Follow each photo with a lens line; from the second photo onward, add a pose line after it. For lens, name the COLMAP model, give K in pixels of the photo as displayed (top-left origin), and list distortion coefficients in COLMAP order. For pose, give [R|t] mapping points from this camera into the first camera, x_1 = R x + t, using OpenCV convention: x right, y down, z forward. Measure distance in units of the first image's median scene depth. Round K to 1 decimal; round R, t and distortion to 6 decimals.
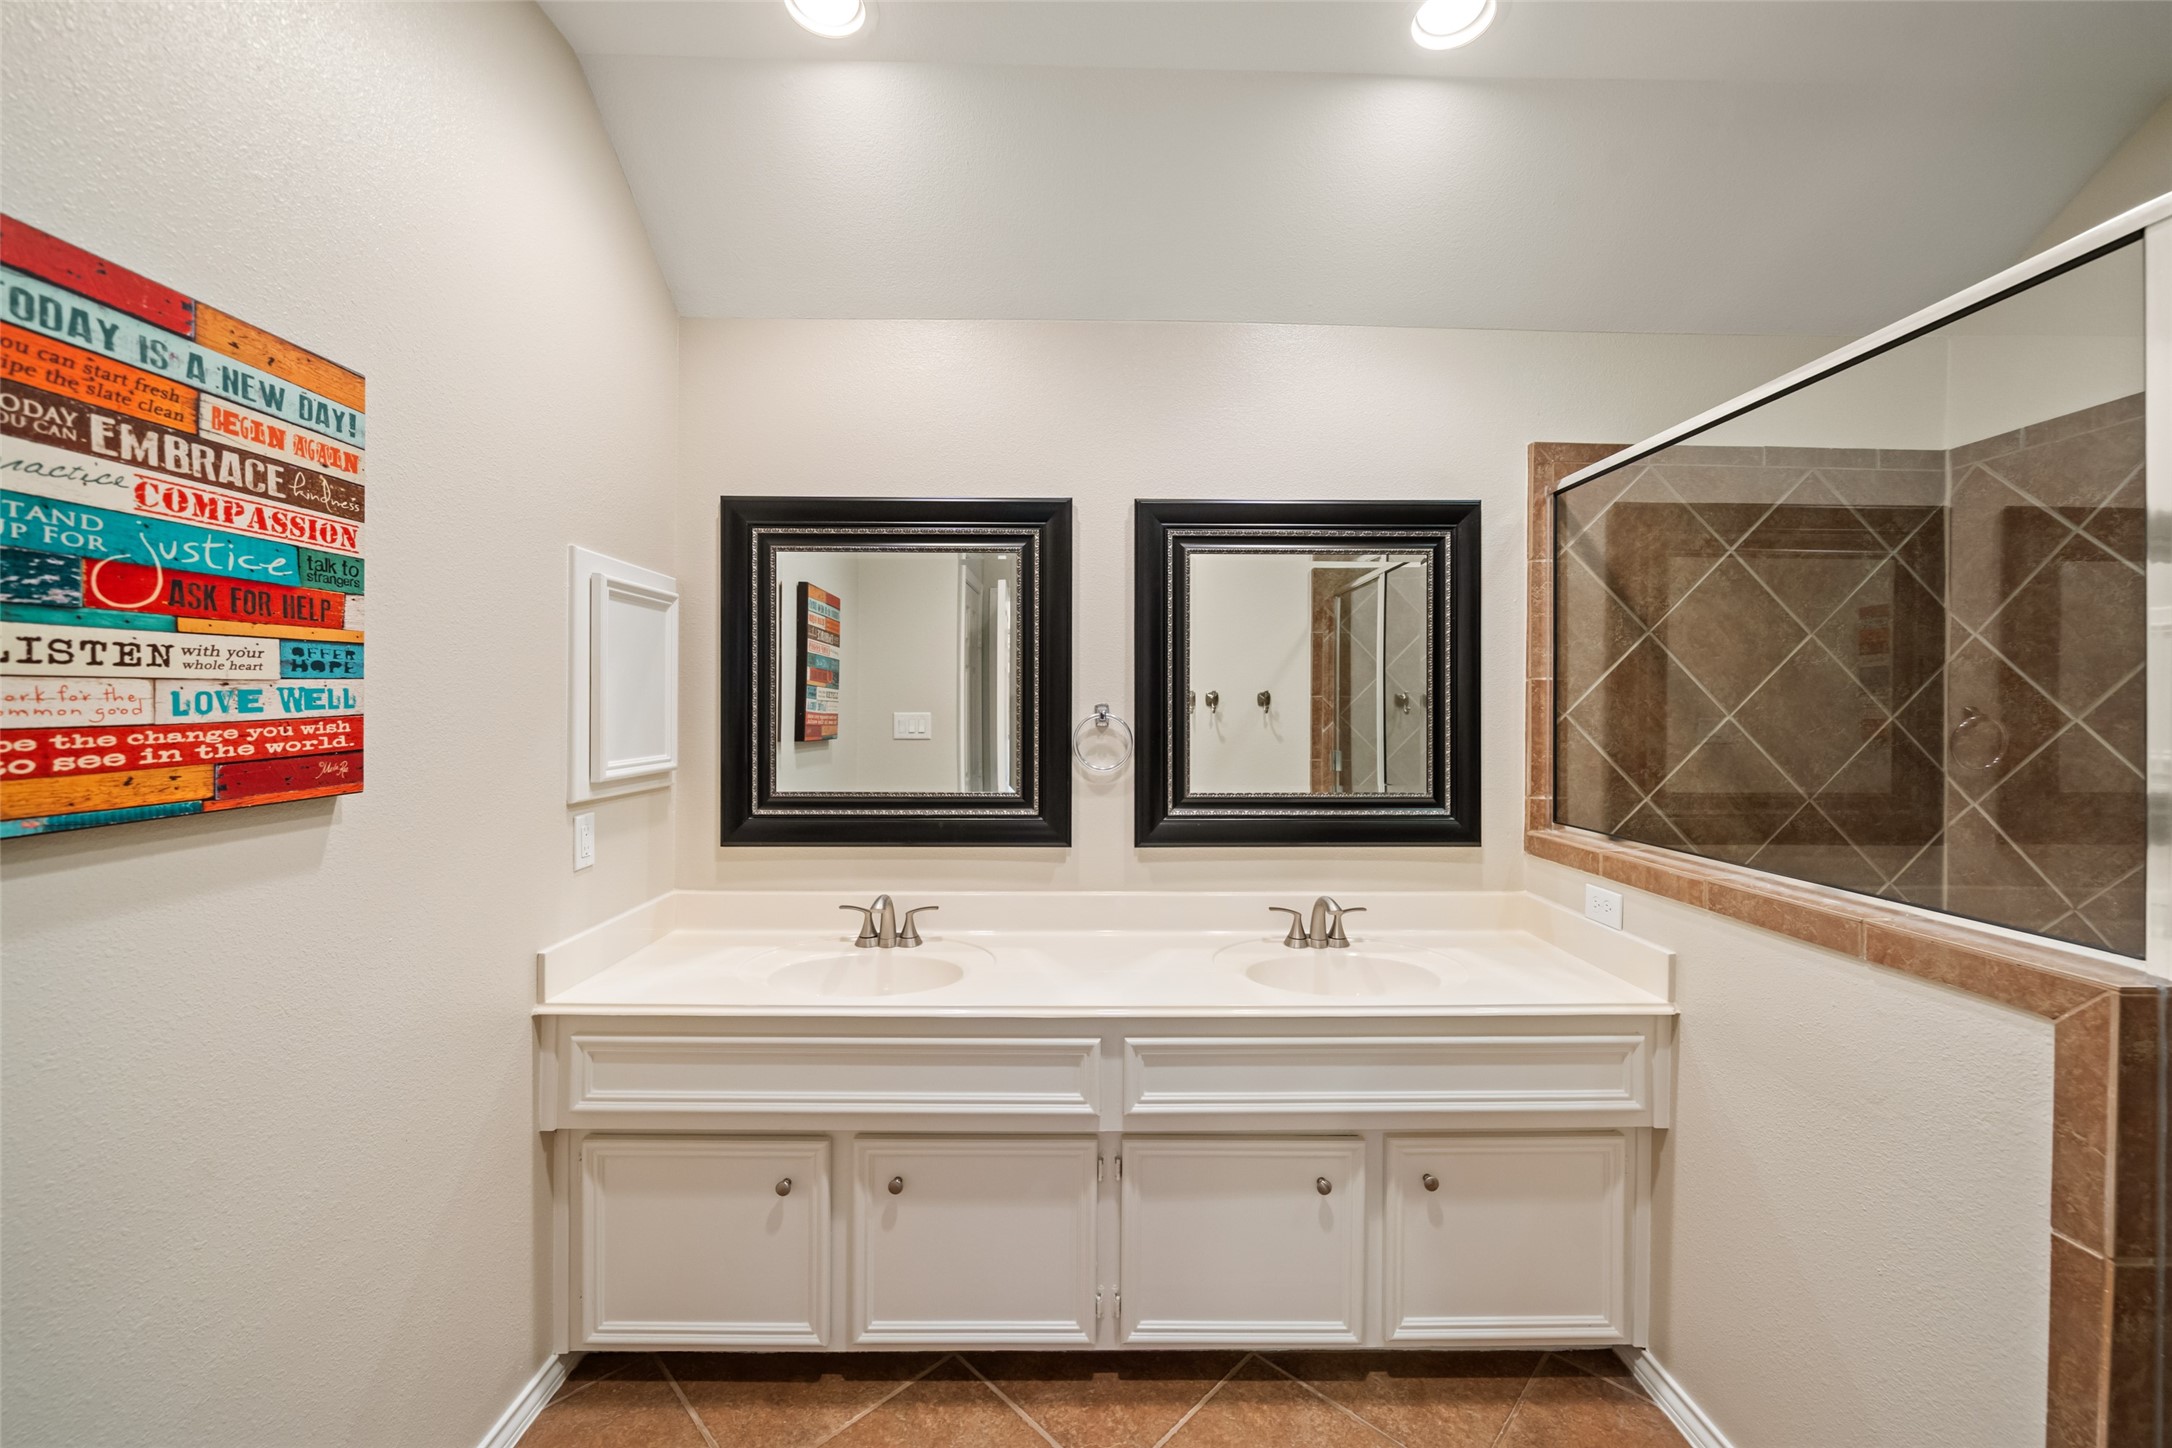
lens RADIAL K [[836.8, 0, 1085.7], [0, 836.8, 718.4], [0, 0, 1]] dist [-0.002171, 0.000251]
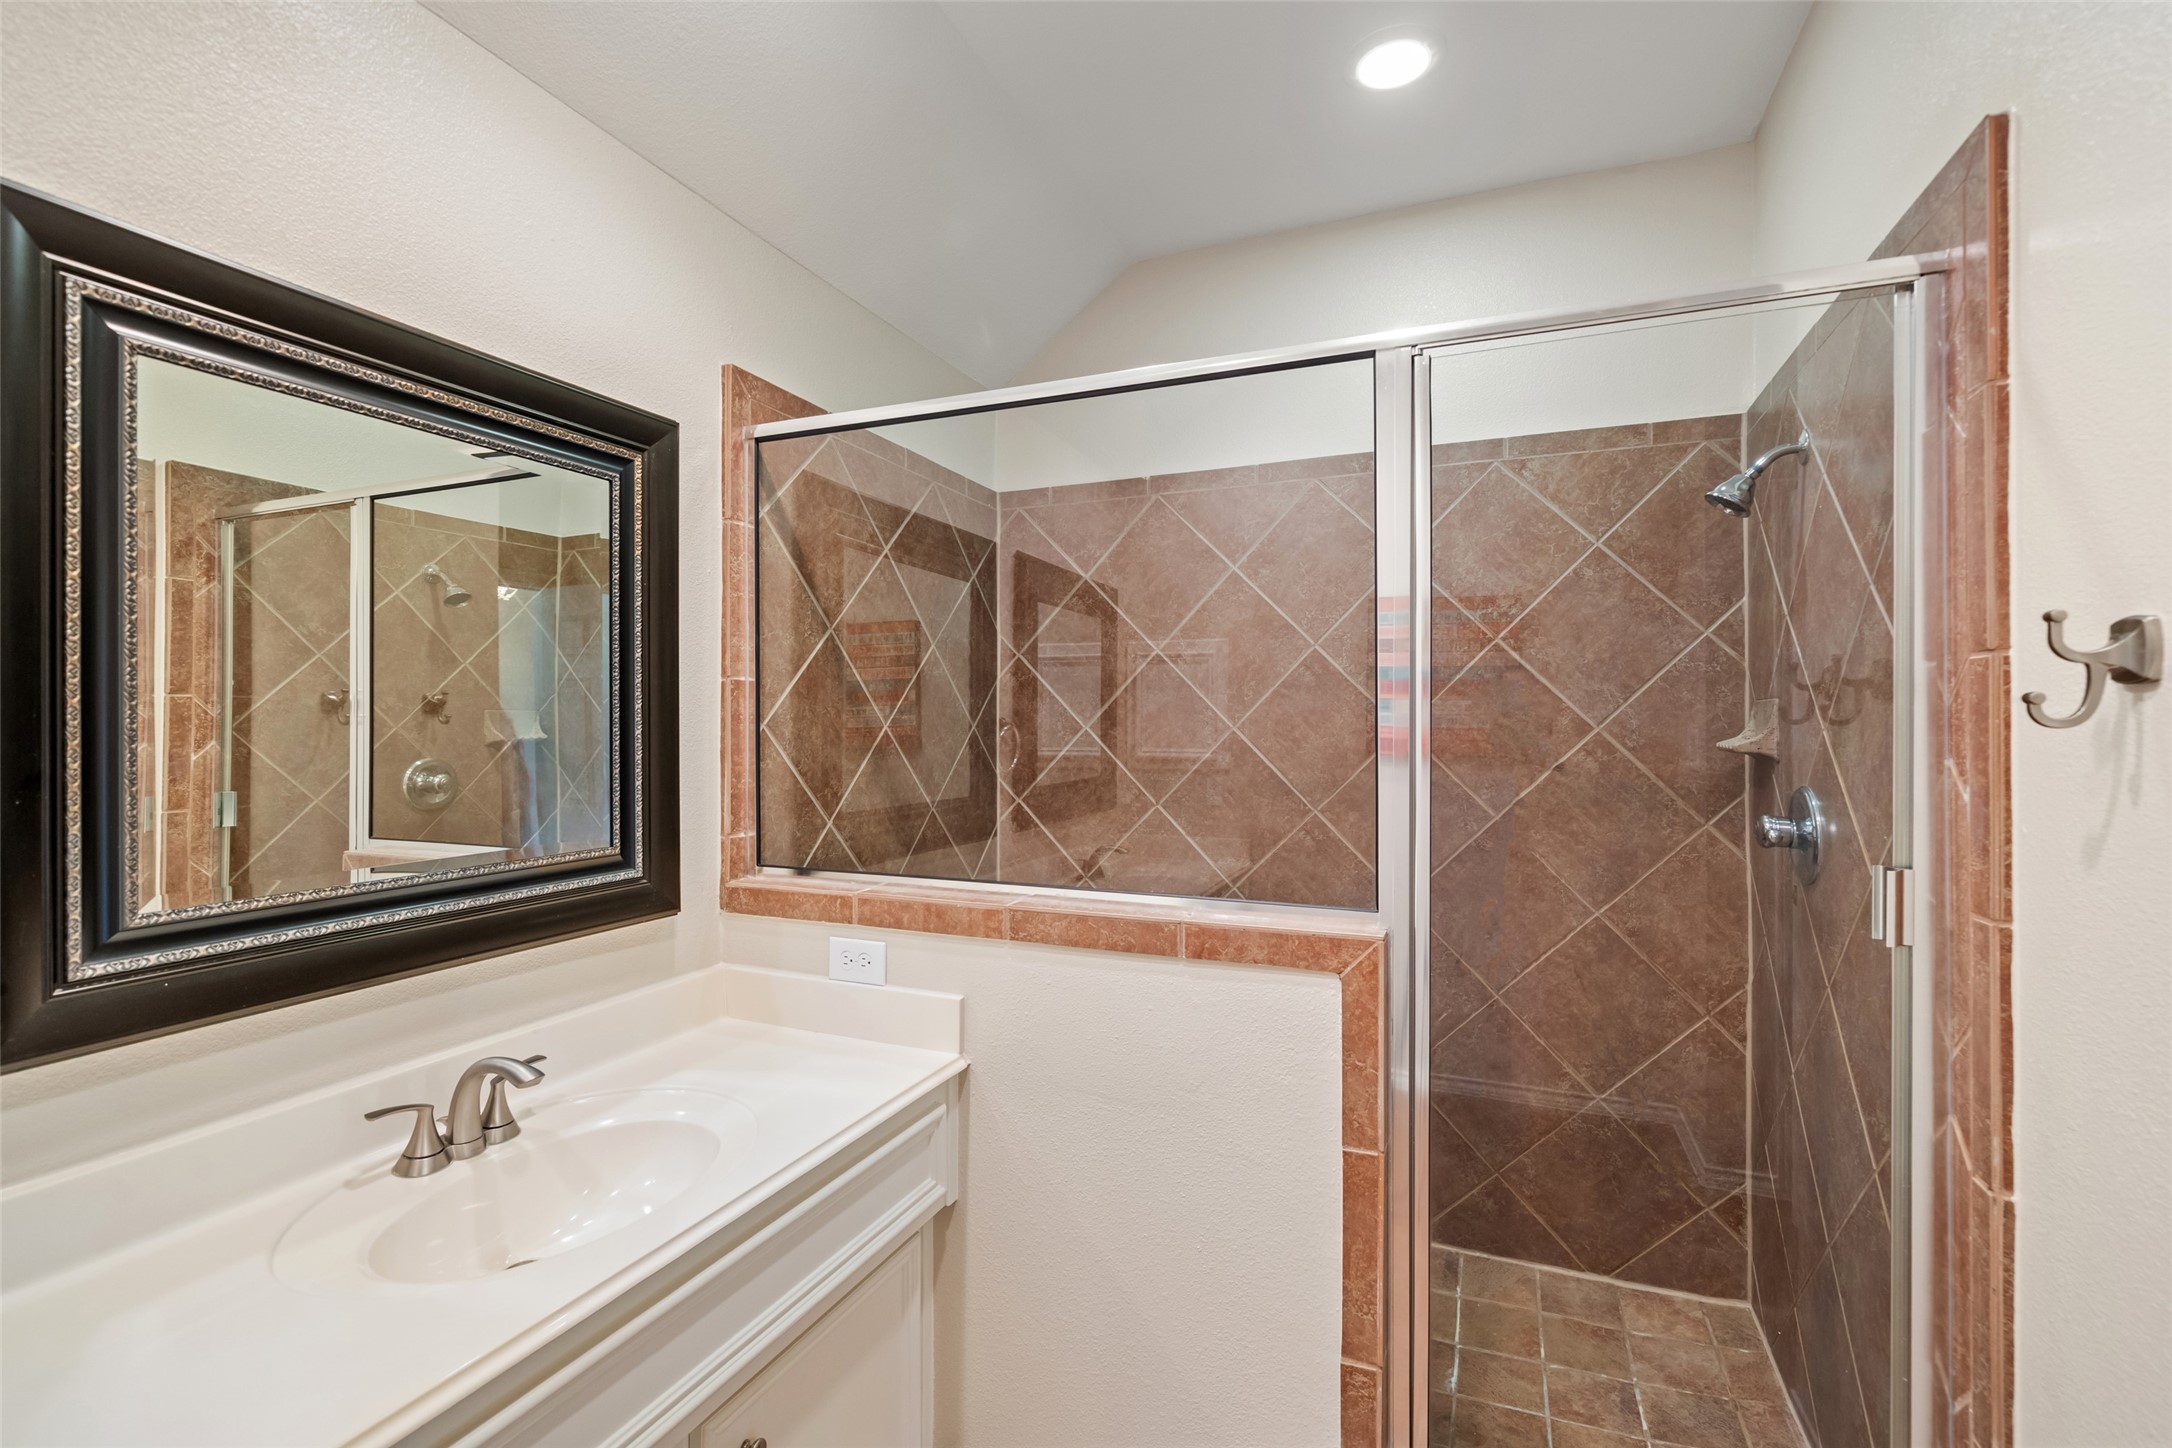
lens RADIAL K [[964.2, 0, 1085.9], [0, 964.2, 721.0], [0, 0, 1]] dist [-0.001061, 0.000831]
pose [[0.402647, -0.002499, 0.915352, -0.130273], [0.009287, 0.999956, -0.001356, -0.004946], [-0.915308, 0.009046, 0.402652, 0.360882]]
